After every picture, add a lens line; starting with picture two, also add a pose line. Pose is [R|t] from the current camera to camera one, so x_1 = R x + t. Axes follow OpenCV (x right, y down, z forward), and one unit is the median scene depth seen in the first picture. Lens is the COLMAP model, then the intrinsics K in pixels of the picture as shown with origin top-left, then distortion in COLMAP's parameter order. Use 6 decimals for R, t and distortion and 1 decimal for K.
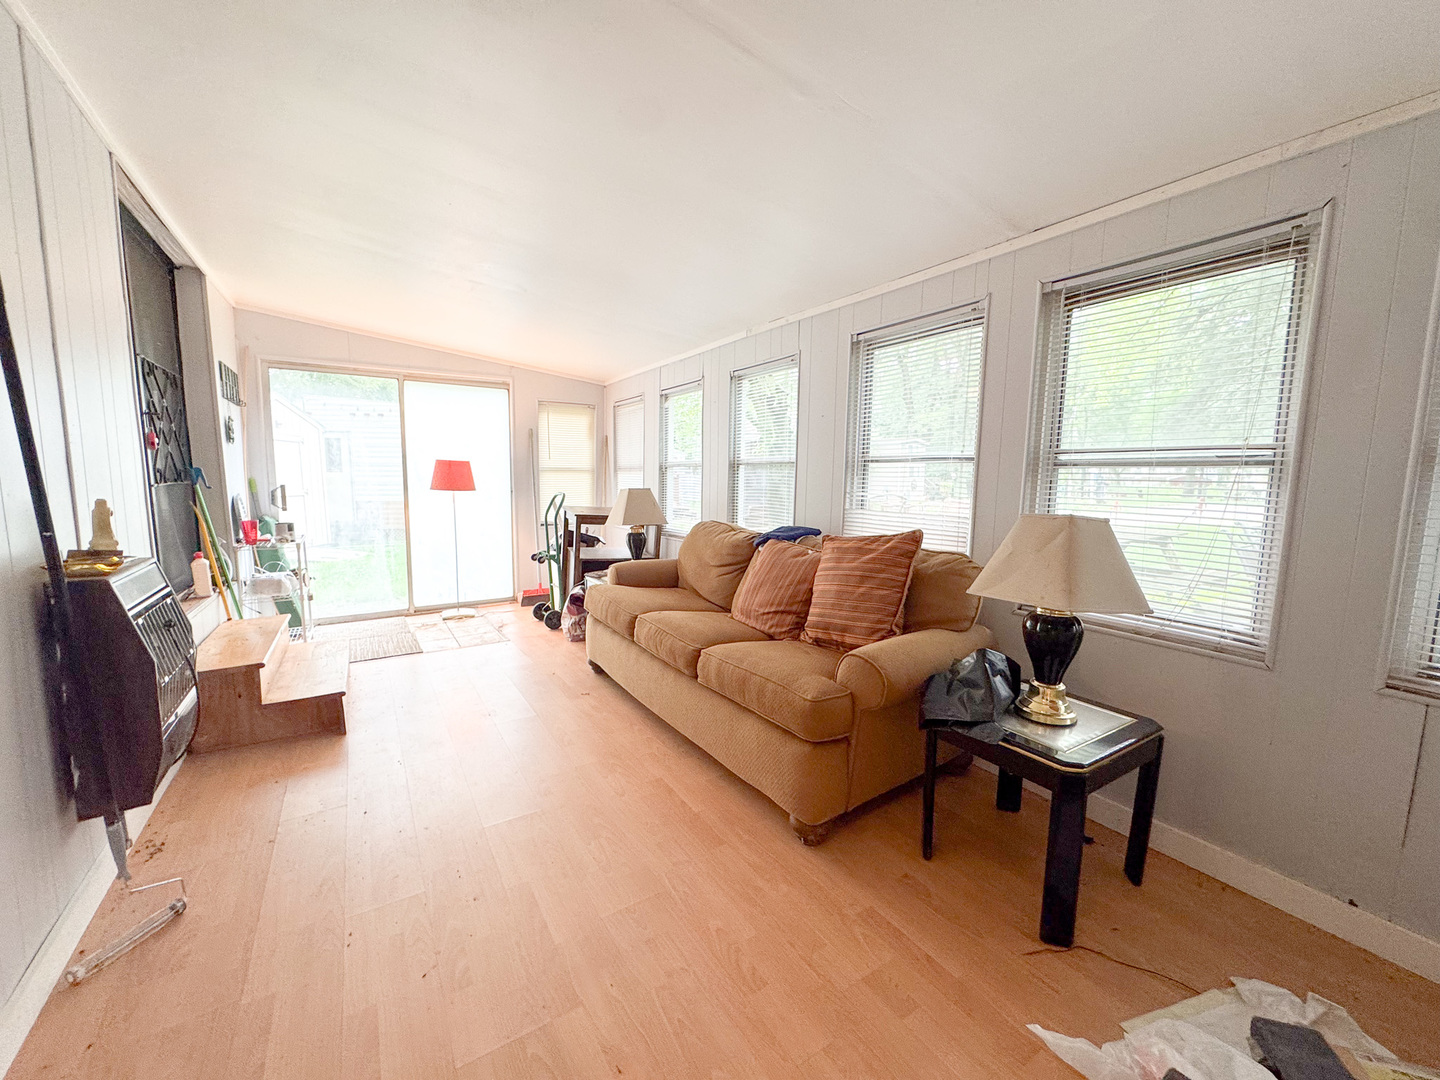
lens RADIAL K [[573.5, 0, 716.5], [0, 573.5, 542.0], [0, 0, 1]] dist [-0.003143, -0.000461]
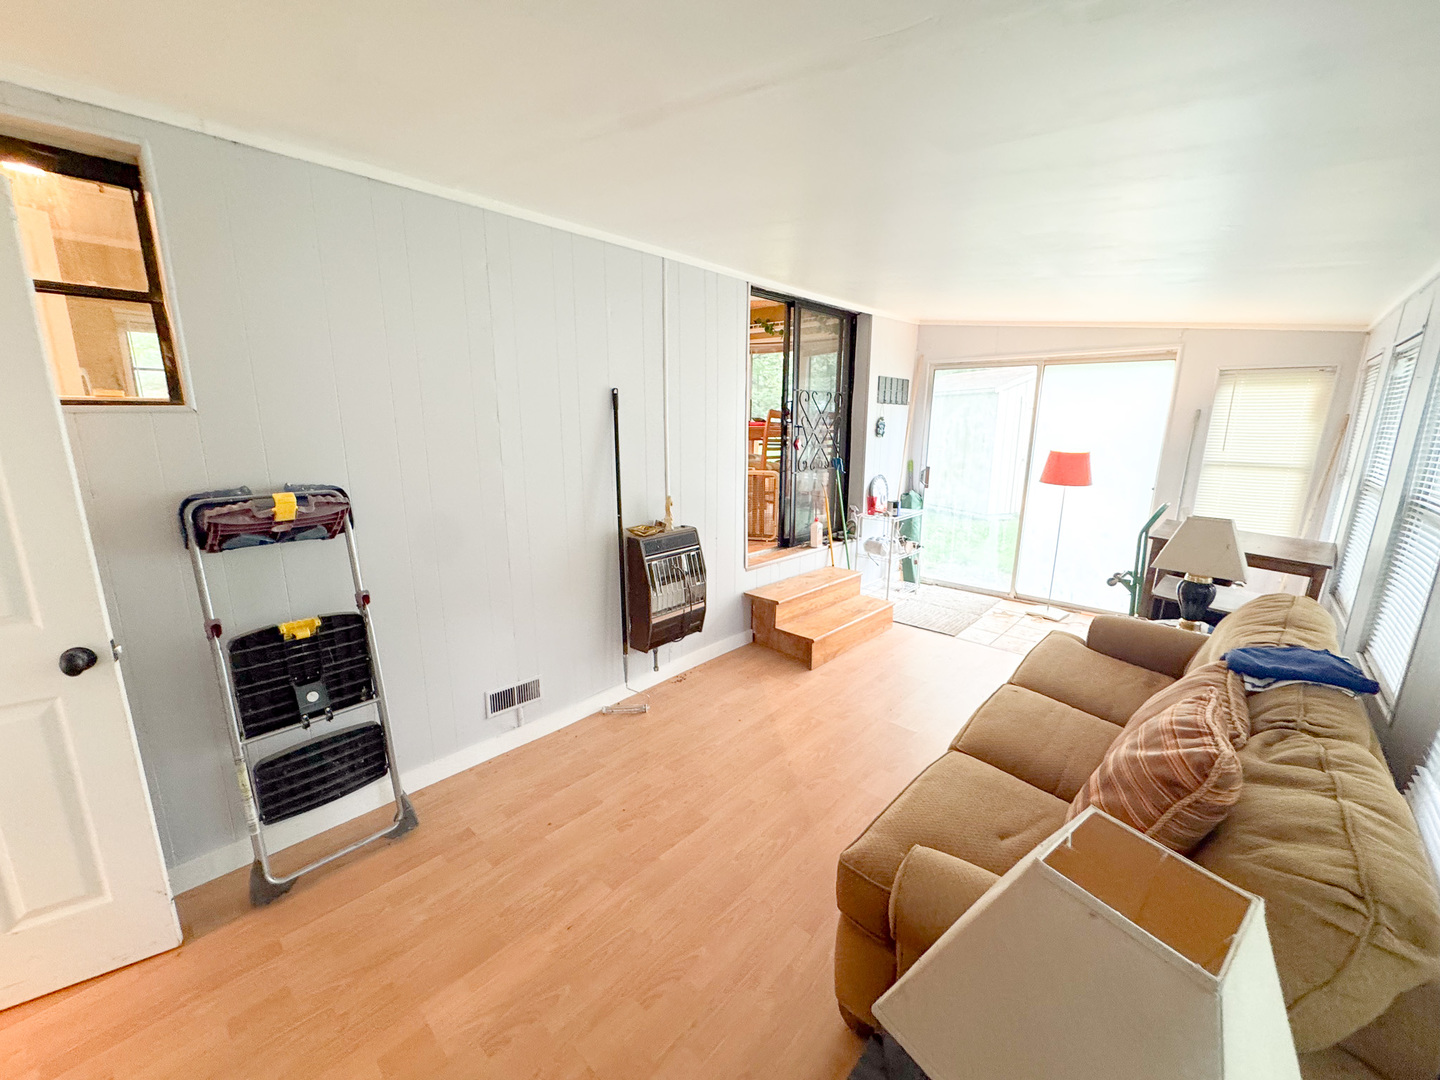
lens RADIAL K [[573.5, 0, 716.0], [0, 573.5, 543.3], [0, 0, 1]] dist [-0.003143, -0.000461]
pose [[0.253769, 0.202596, -0.945810, 0.300843], [-0.109639, 0.977542, 0.179976, -0.104182], [0.961031, 0.058025, 0.270282, 0.224730]]
